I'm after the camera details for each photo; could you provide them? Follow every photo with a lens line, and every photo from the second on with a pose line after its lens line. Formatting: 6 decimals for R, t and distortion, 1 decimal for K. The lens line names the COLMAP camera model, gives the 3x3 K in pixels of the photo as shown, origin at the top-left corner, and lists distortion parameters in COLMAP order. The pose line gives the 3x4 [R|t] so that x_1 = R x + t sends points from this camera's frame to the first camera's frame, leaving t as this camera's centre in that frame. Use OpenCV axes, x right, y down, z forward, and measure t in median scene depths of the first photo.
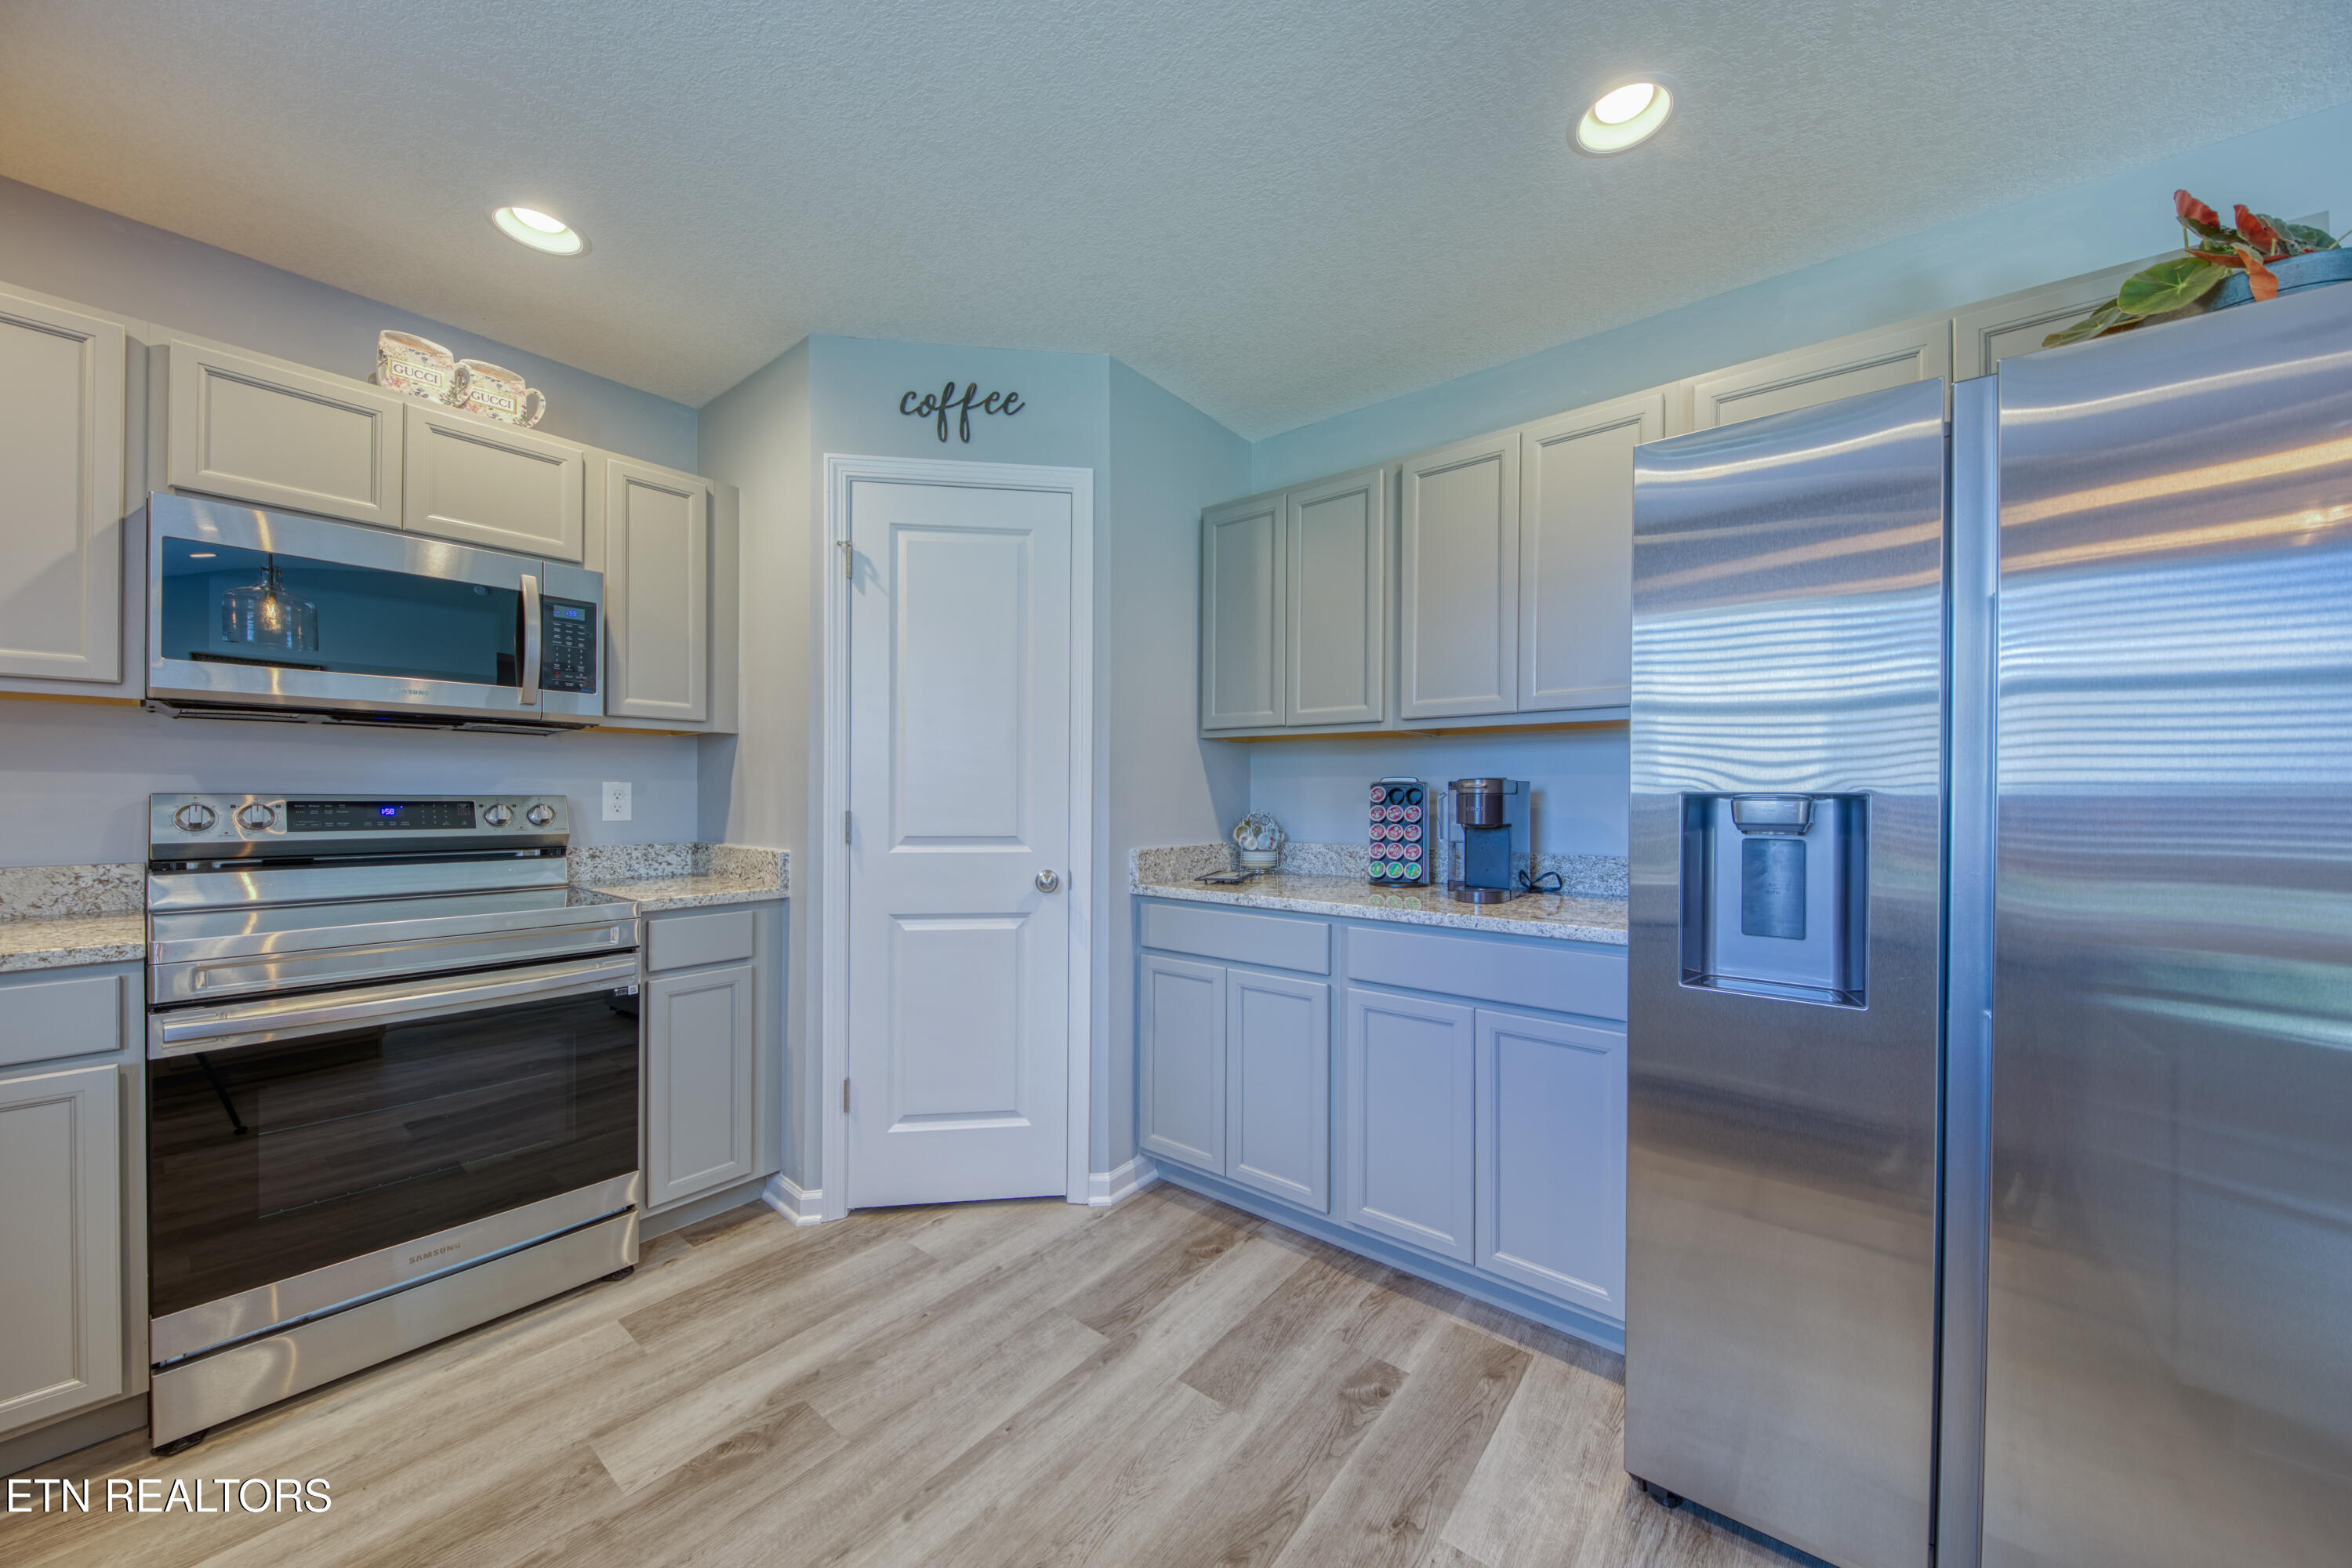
lens RADIAL K [[821.5, 0, 1181.0], [0, 821.5, 793.3], [0, 0, 1]] dist [-0.004692, -0.000869]
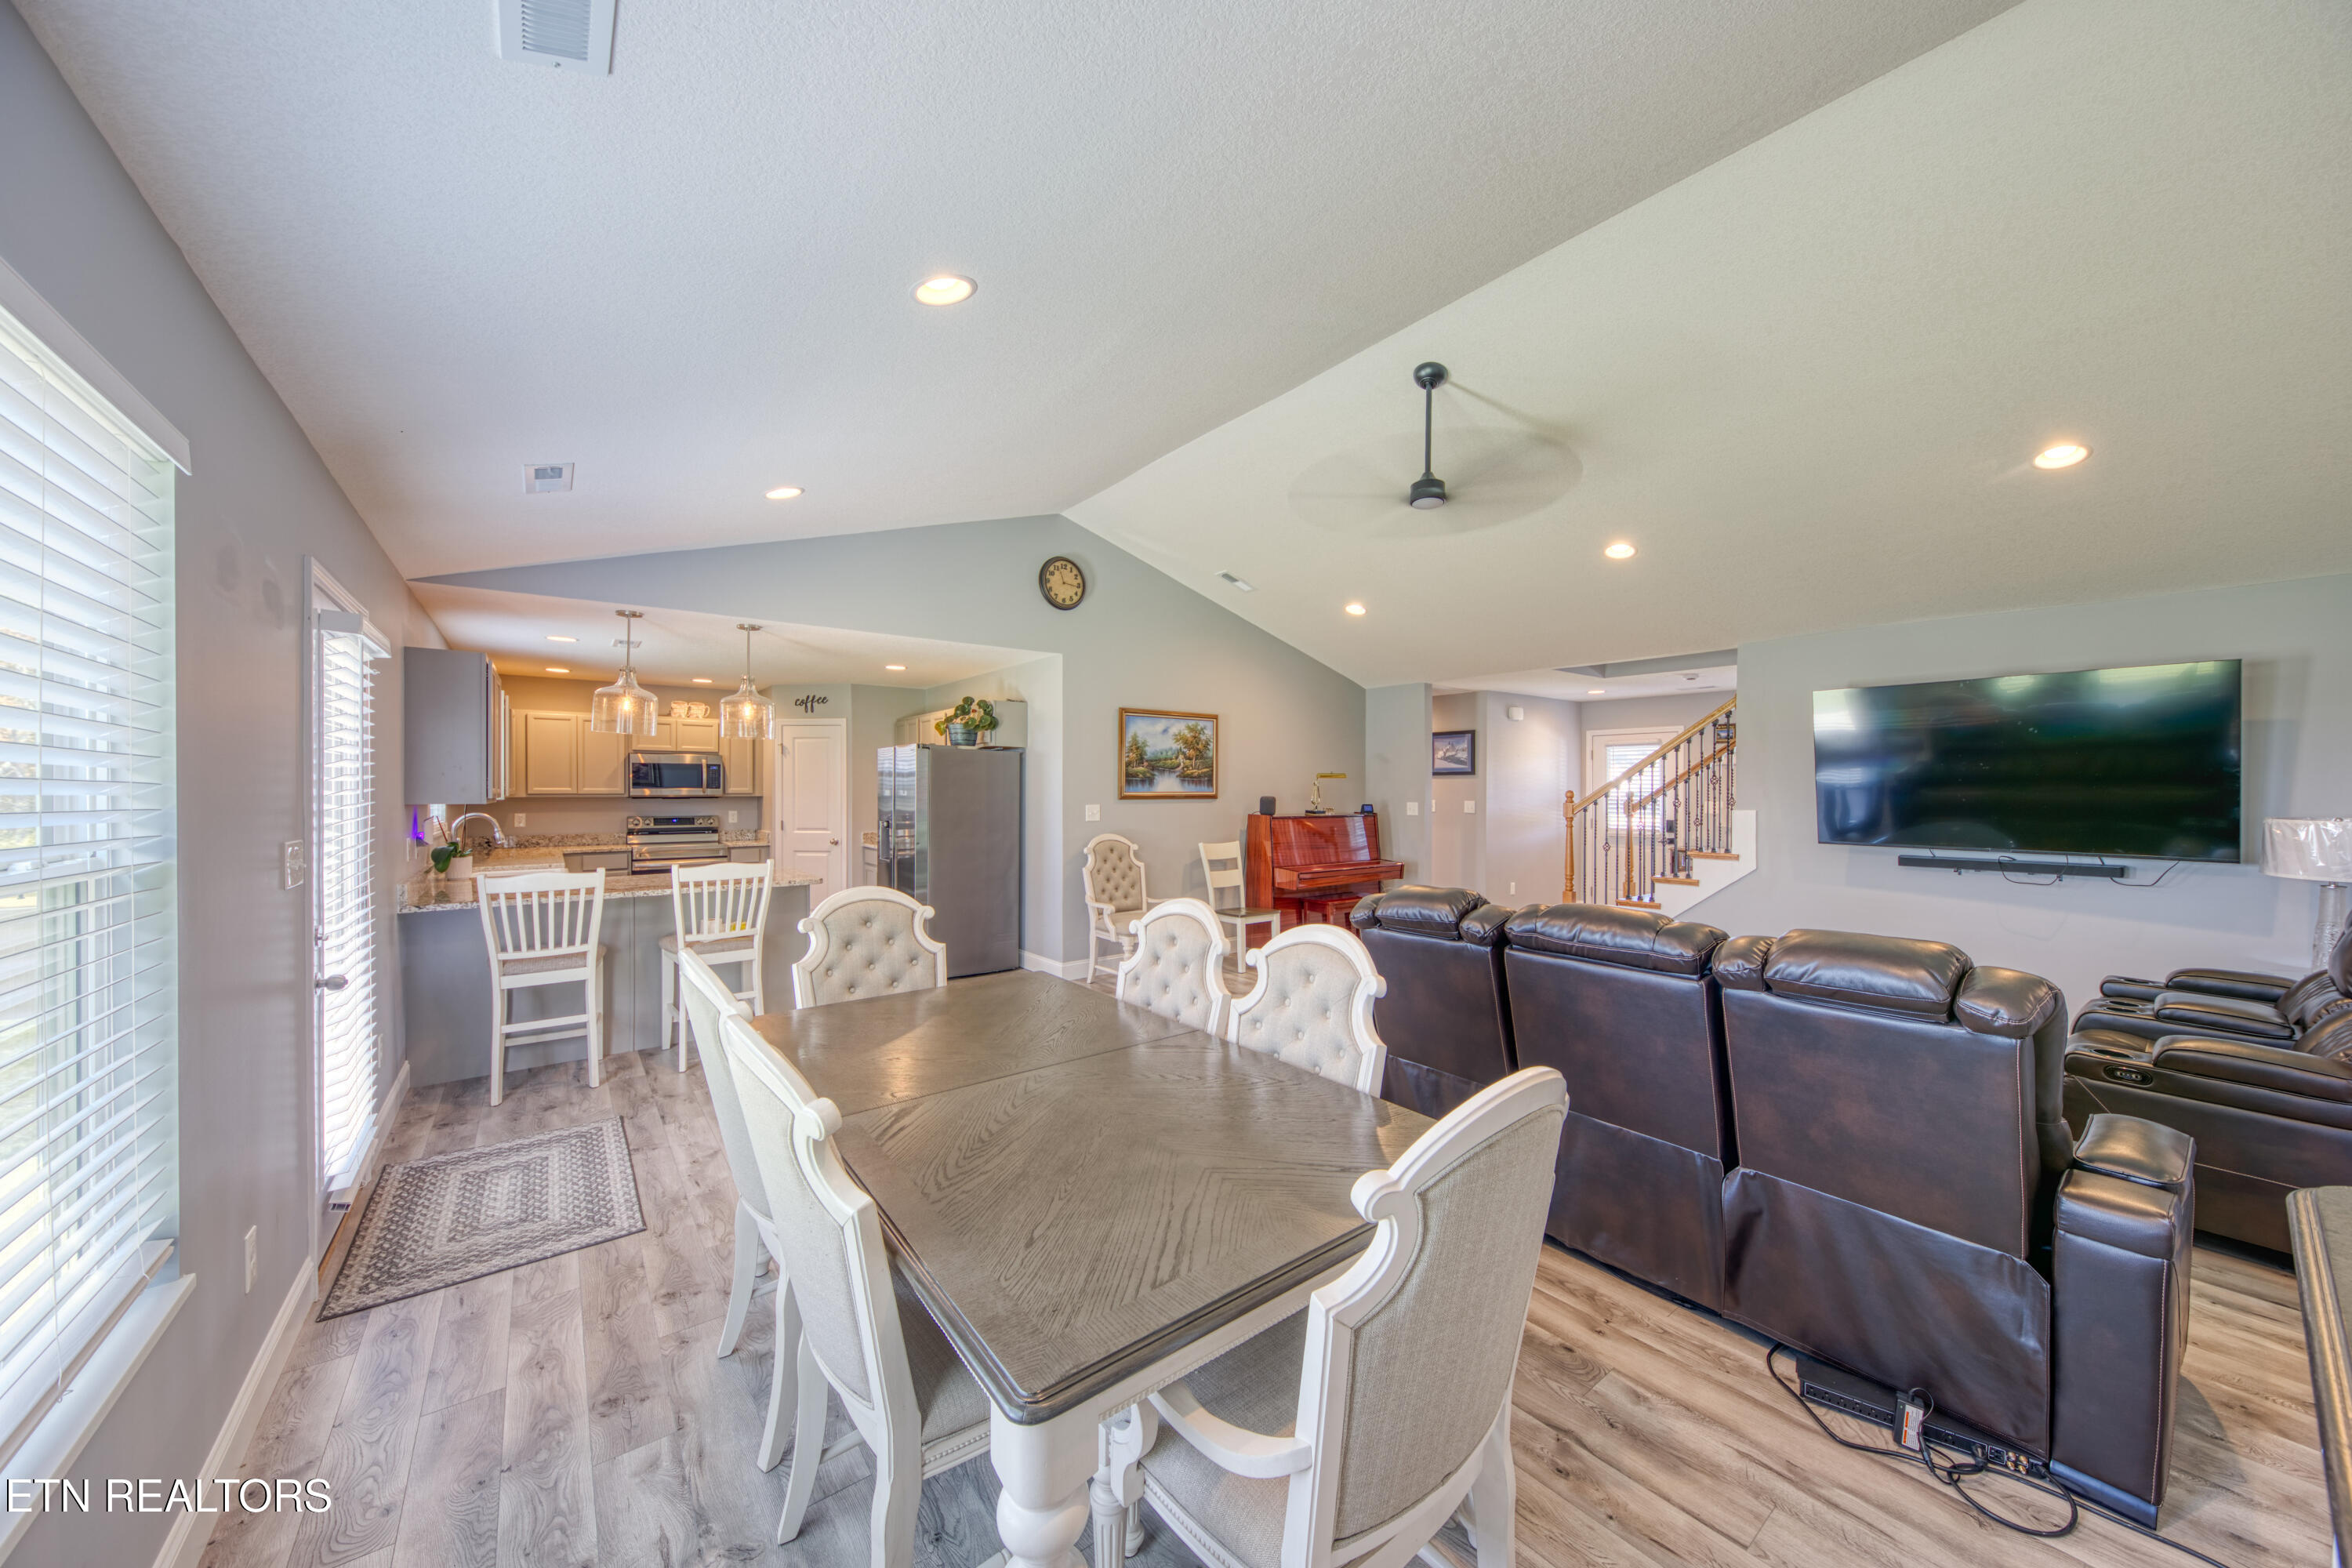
lens RADIAL K [[821.5, 0, 1172.9], [0, 821.5, 782.9], [0, 0, 1]] dist [-0.004692, -0.000869]
pose [[0.961517, -0.005780, -0.274685, 2.243464], [0.005080, 0.999982, -0.003259, -0.123887], [0.274699, 0.001738, 0.961529, -1.980970]]
